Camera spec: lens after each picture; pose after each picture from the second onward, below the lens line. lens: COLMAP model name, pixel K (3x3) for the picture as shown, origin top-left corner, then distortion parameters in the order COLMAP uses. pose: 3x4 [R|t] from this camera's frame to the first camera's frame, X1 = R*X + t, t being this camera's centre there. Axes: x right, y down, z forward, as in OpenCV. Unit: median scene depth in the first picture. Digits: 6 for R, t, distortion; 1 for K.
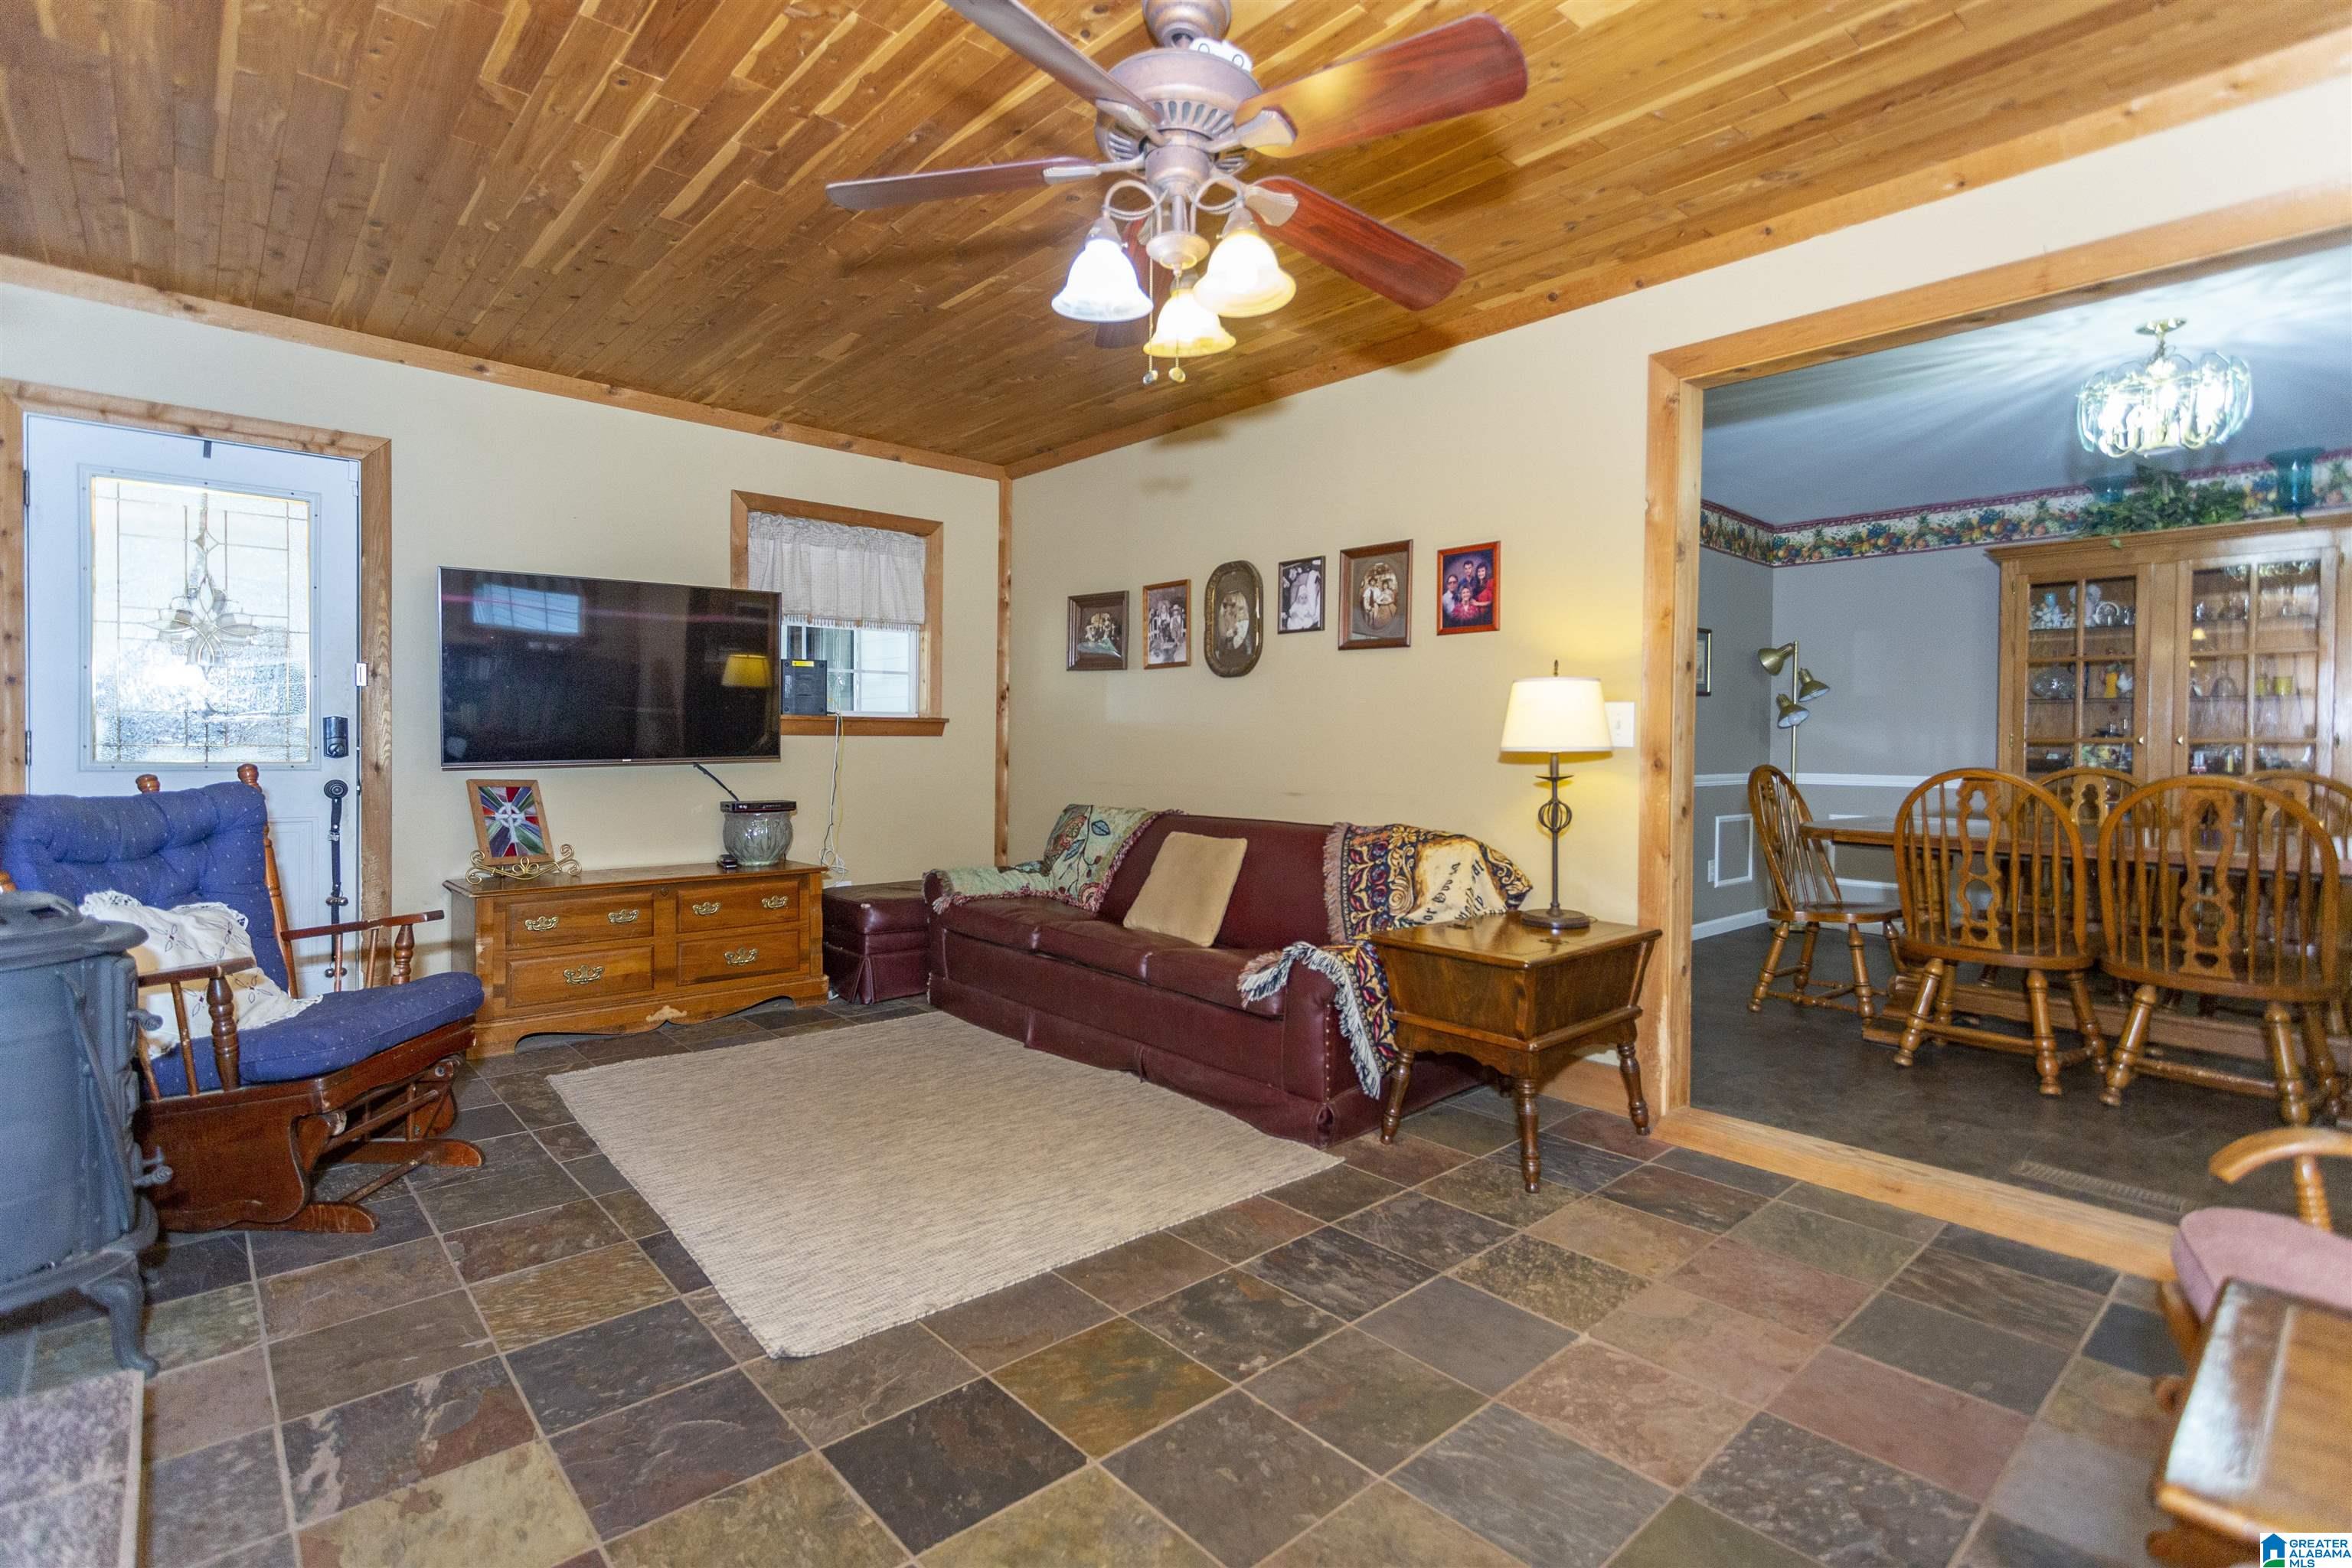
lens RADIAL K [[1097.7, 0, 1165.7], [0, 1097.7, 760.5], [0, 0, 1]] dist [-0.000332, 0.000258]
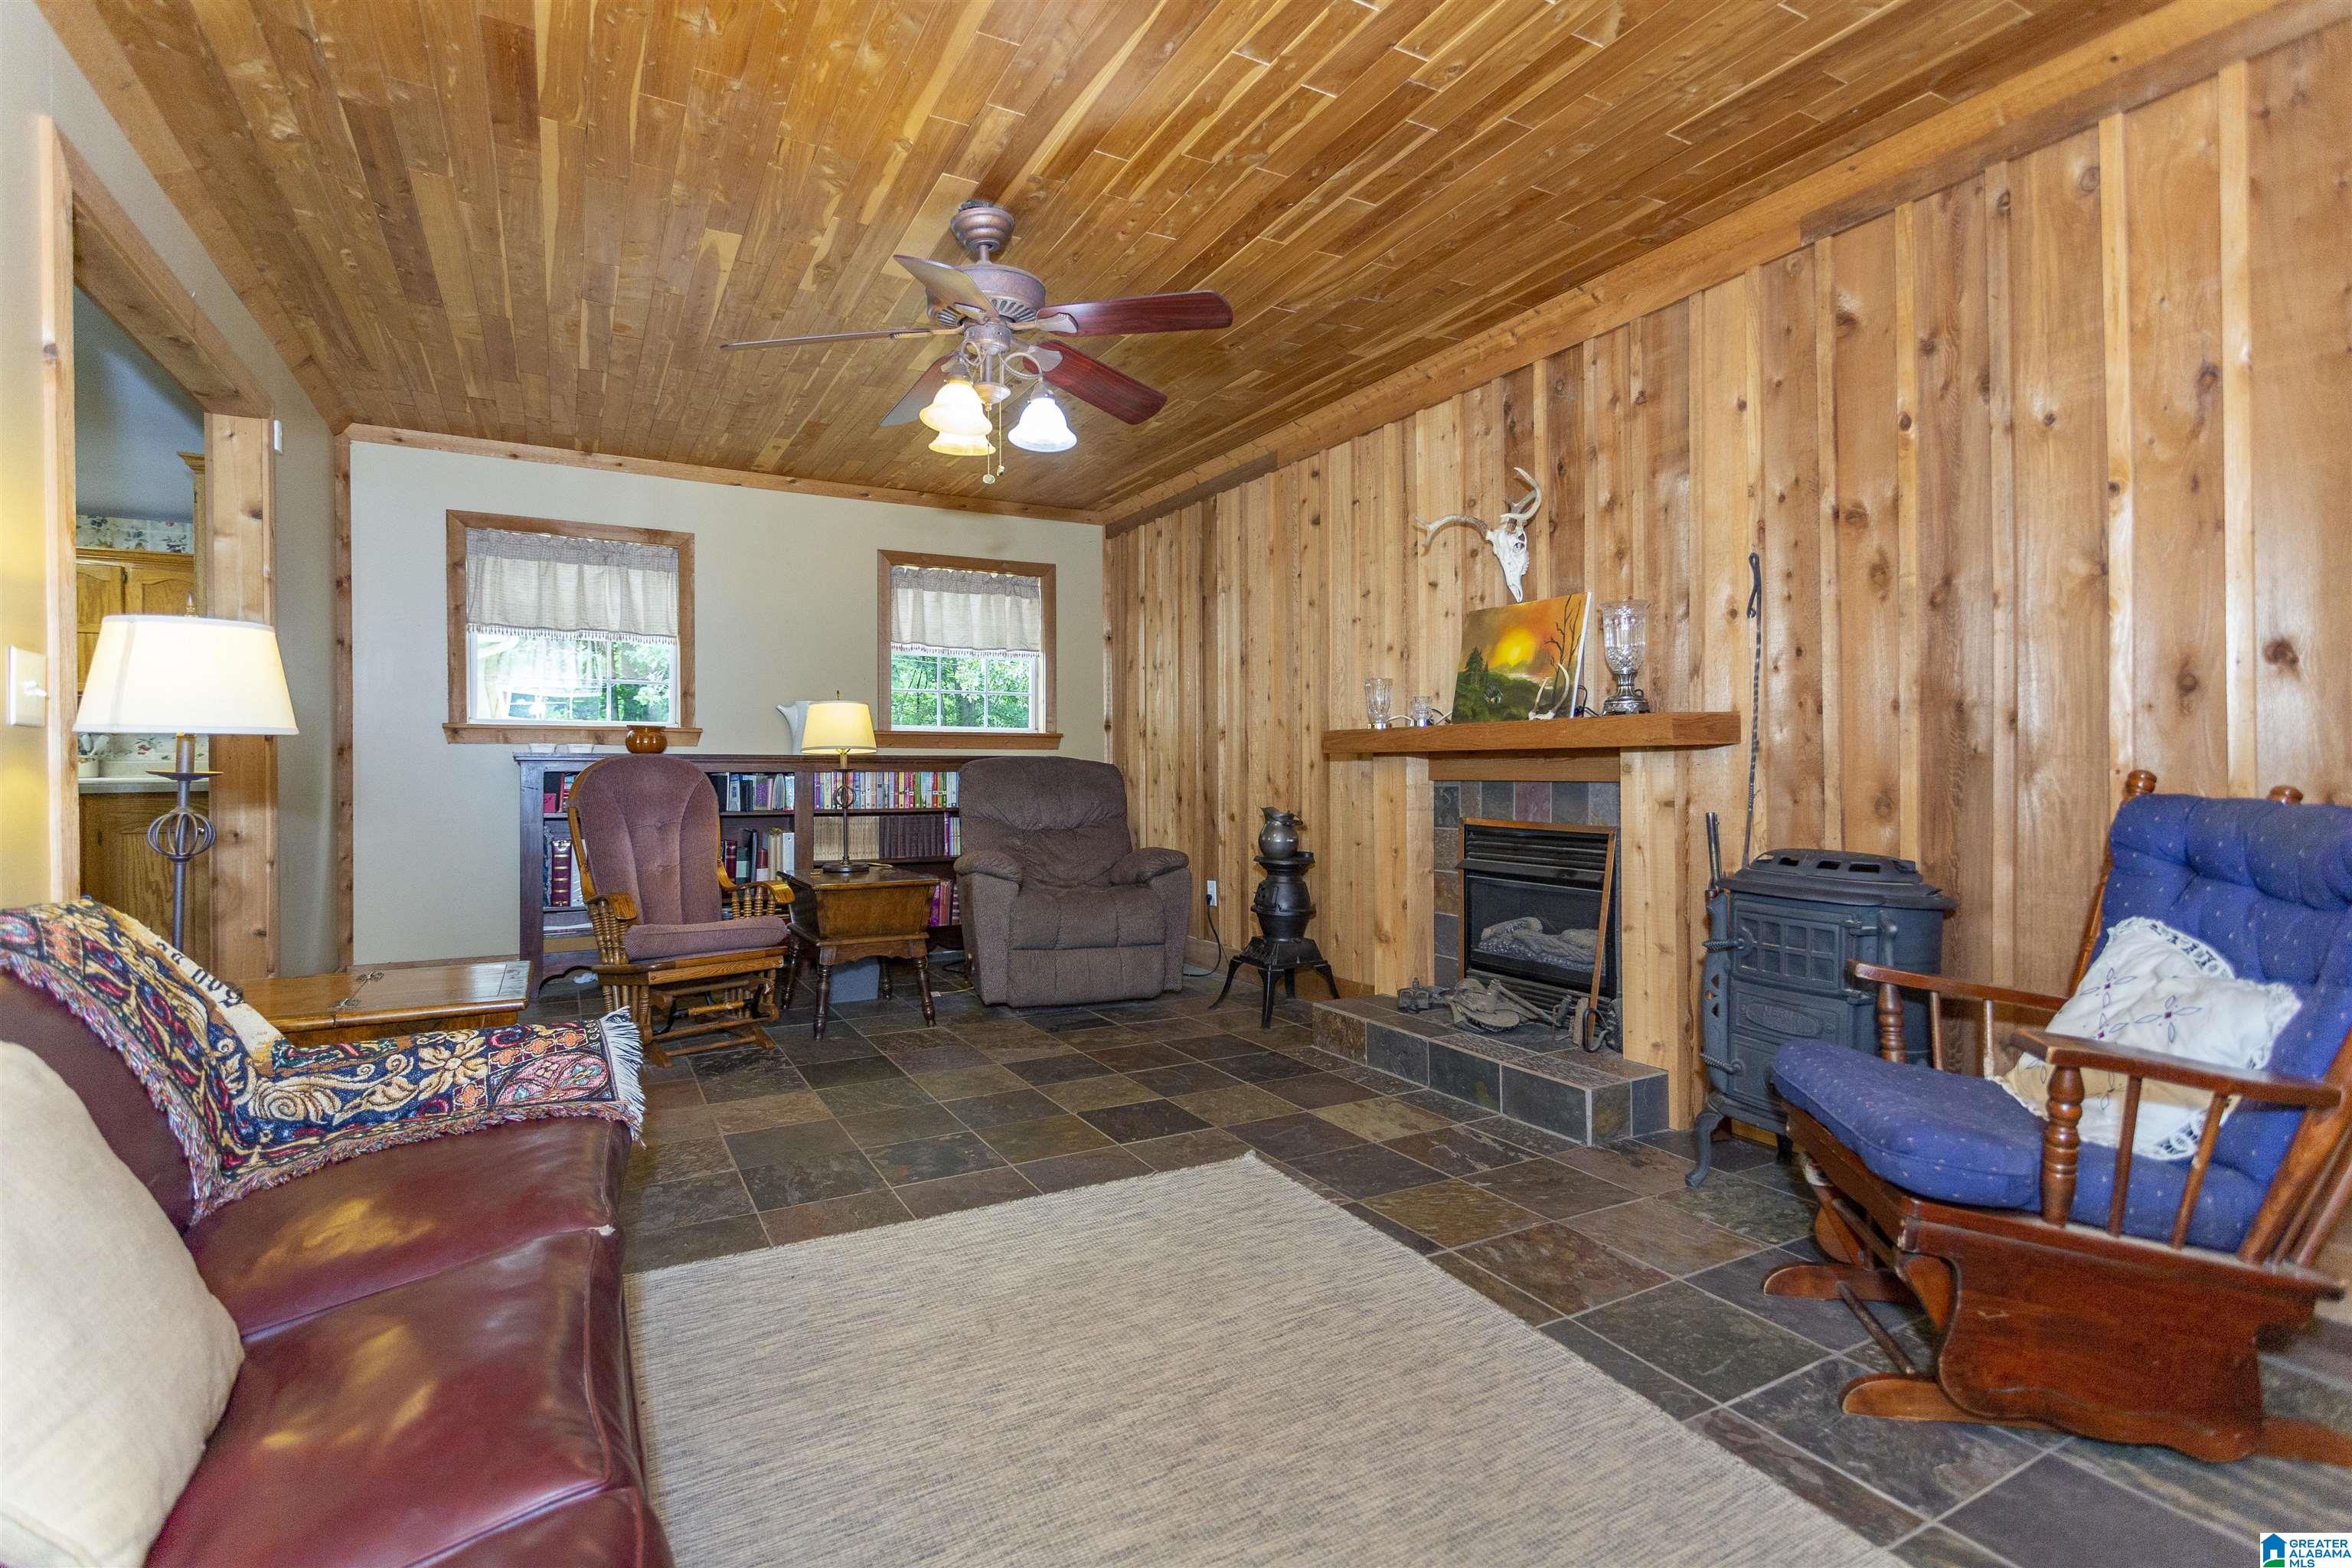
lens RADIAL K [[1097.7, 0, 1165.7], [0, 1097.7, 760.5], [0, 0, 1]] dist [-0.000332, 0.000258]
pose [[-0.974325, -0.011739, 0.224838, -0.527380], [-0.007351, 0.999766, 0.020346, -0.011306], [-0.225024, 0.018171, -0.974184, 2.304760]]
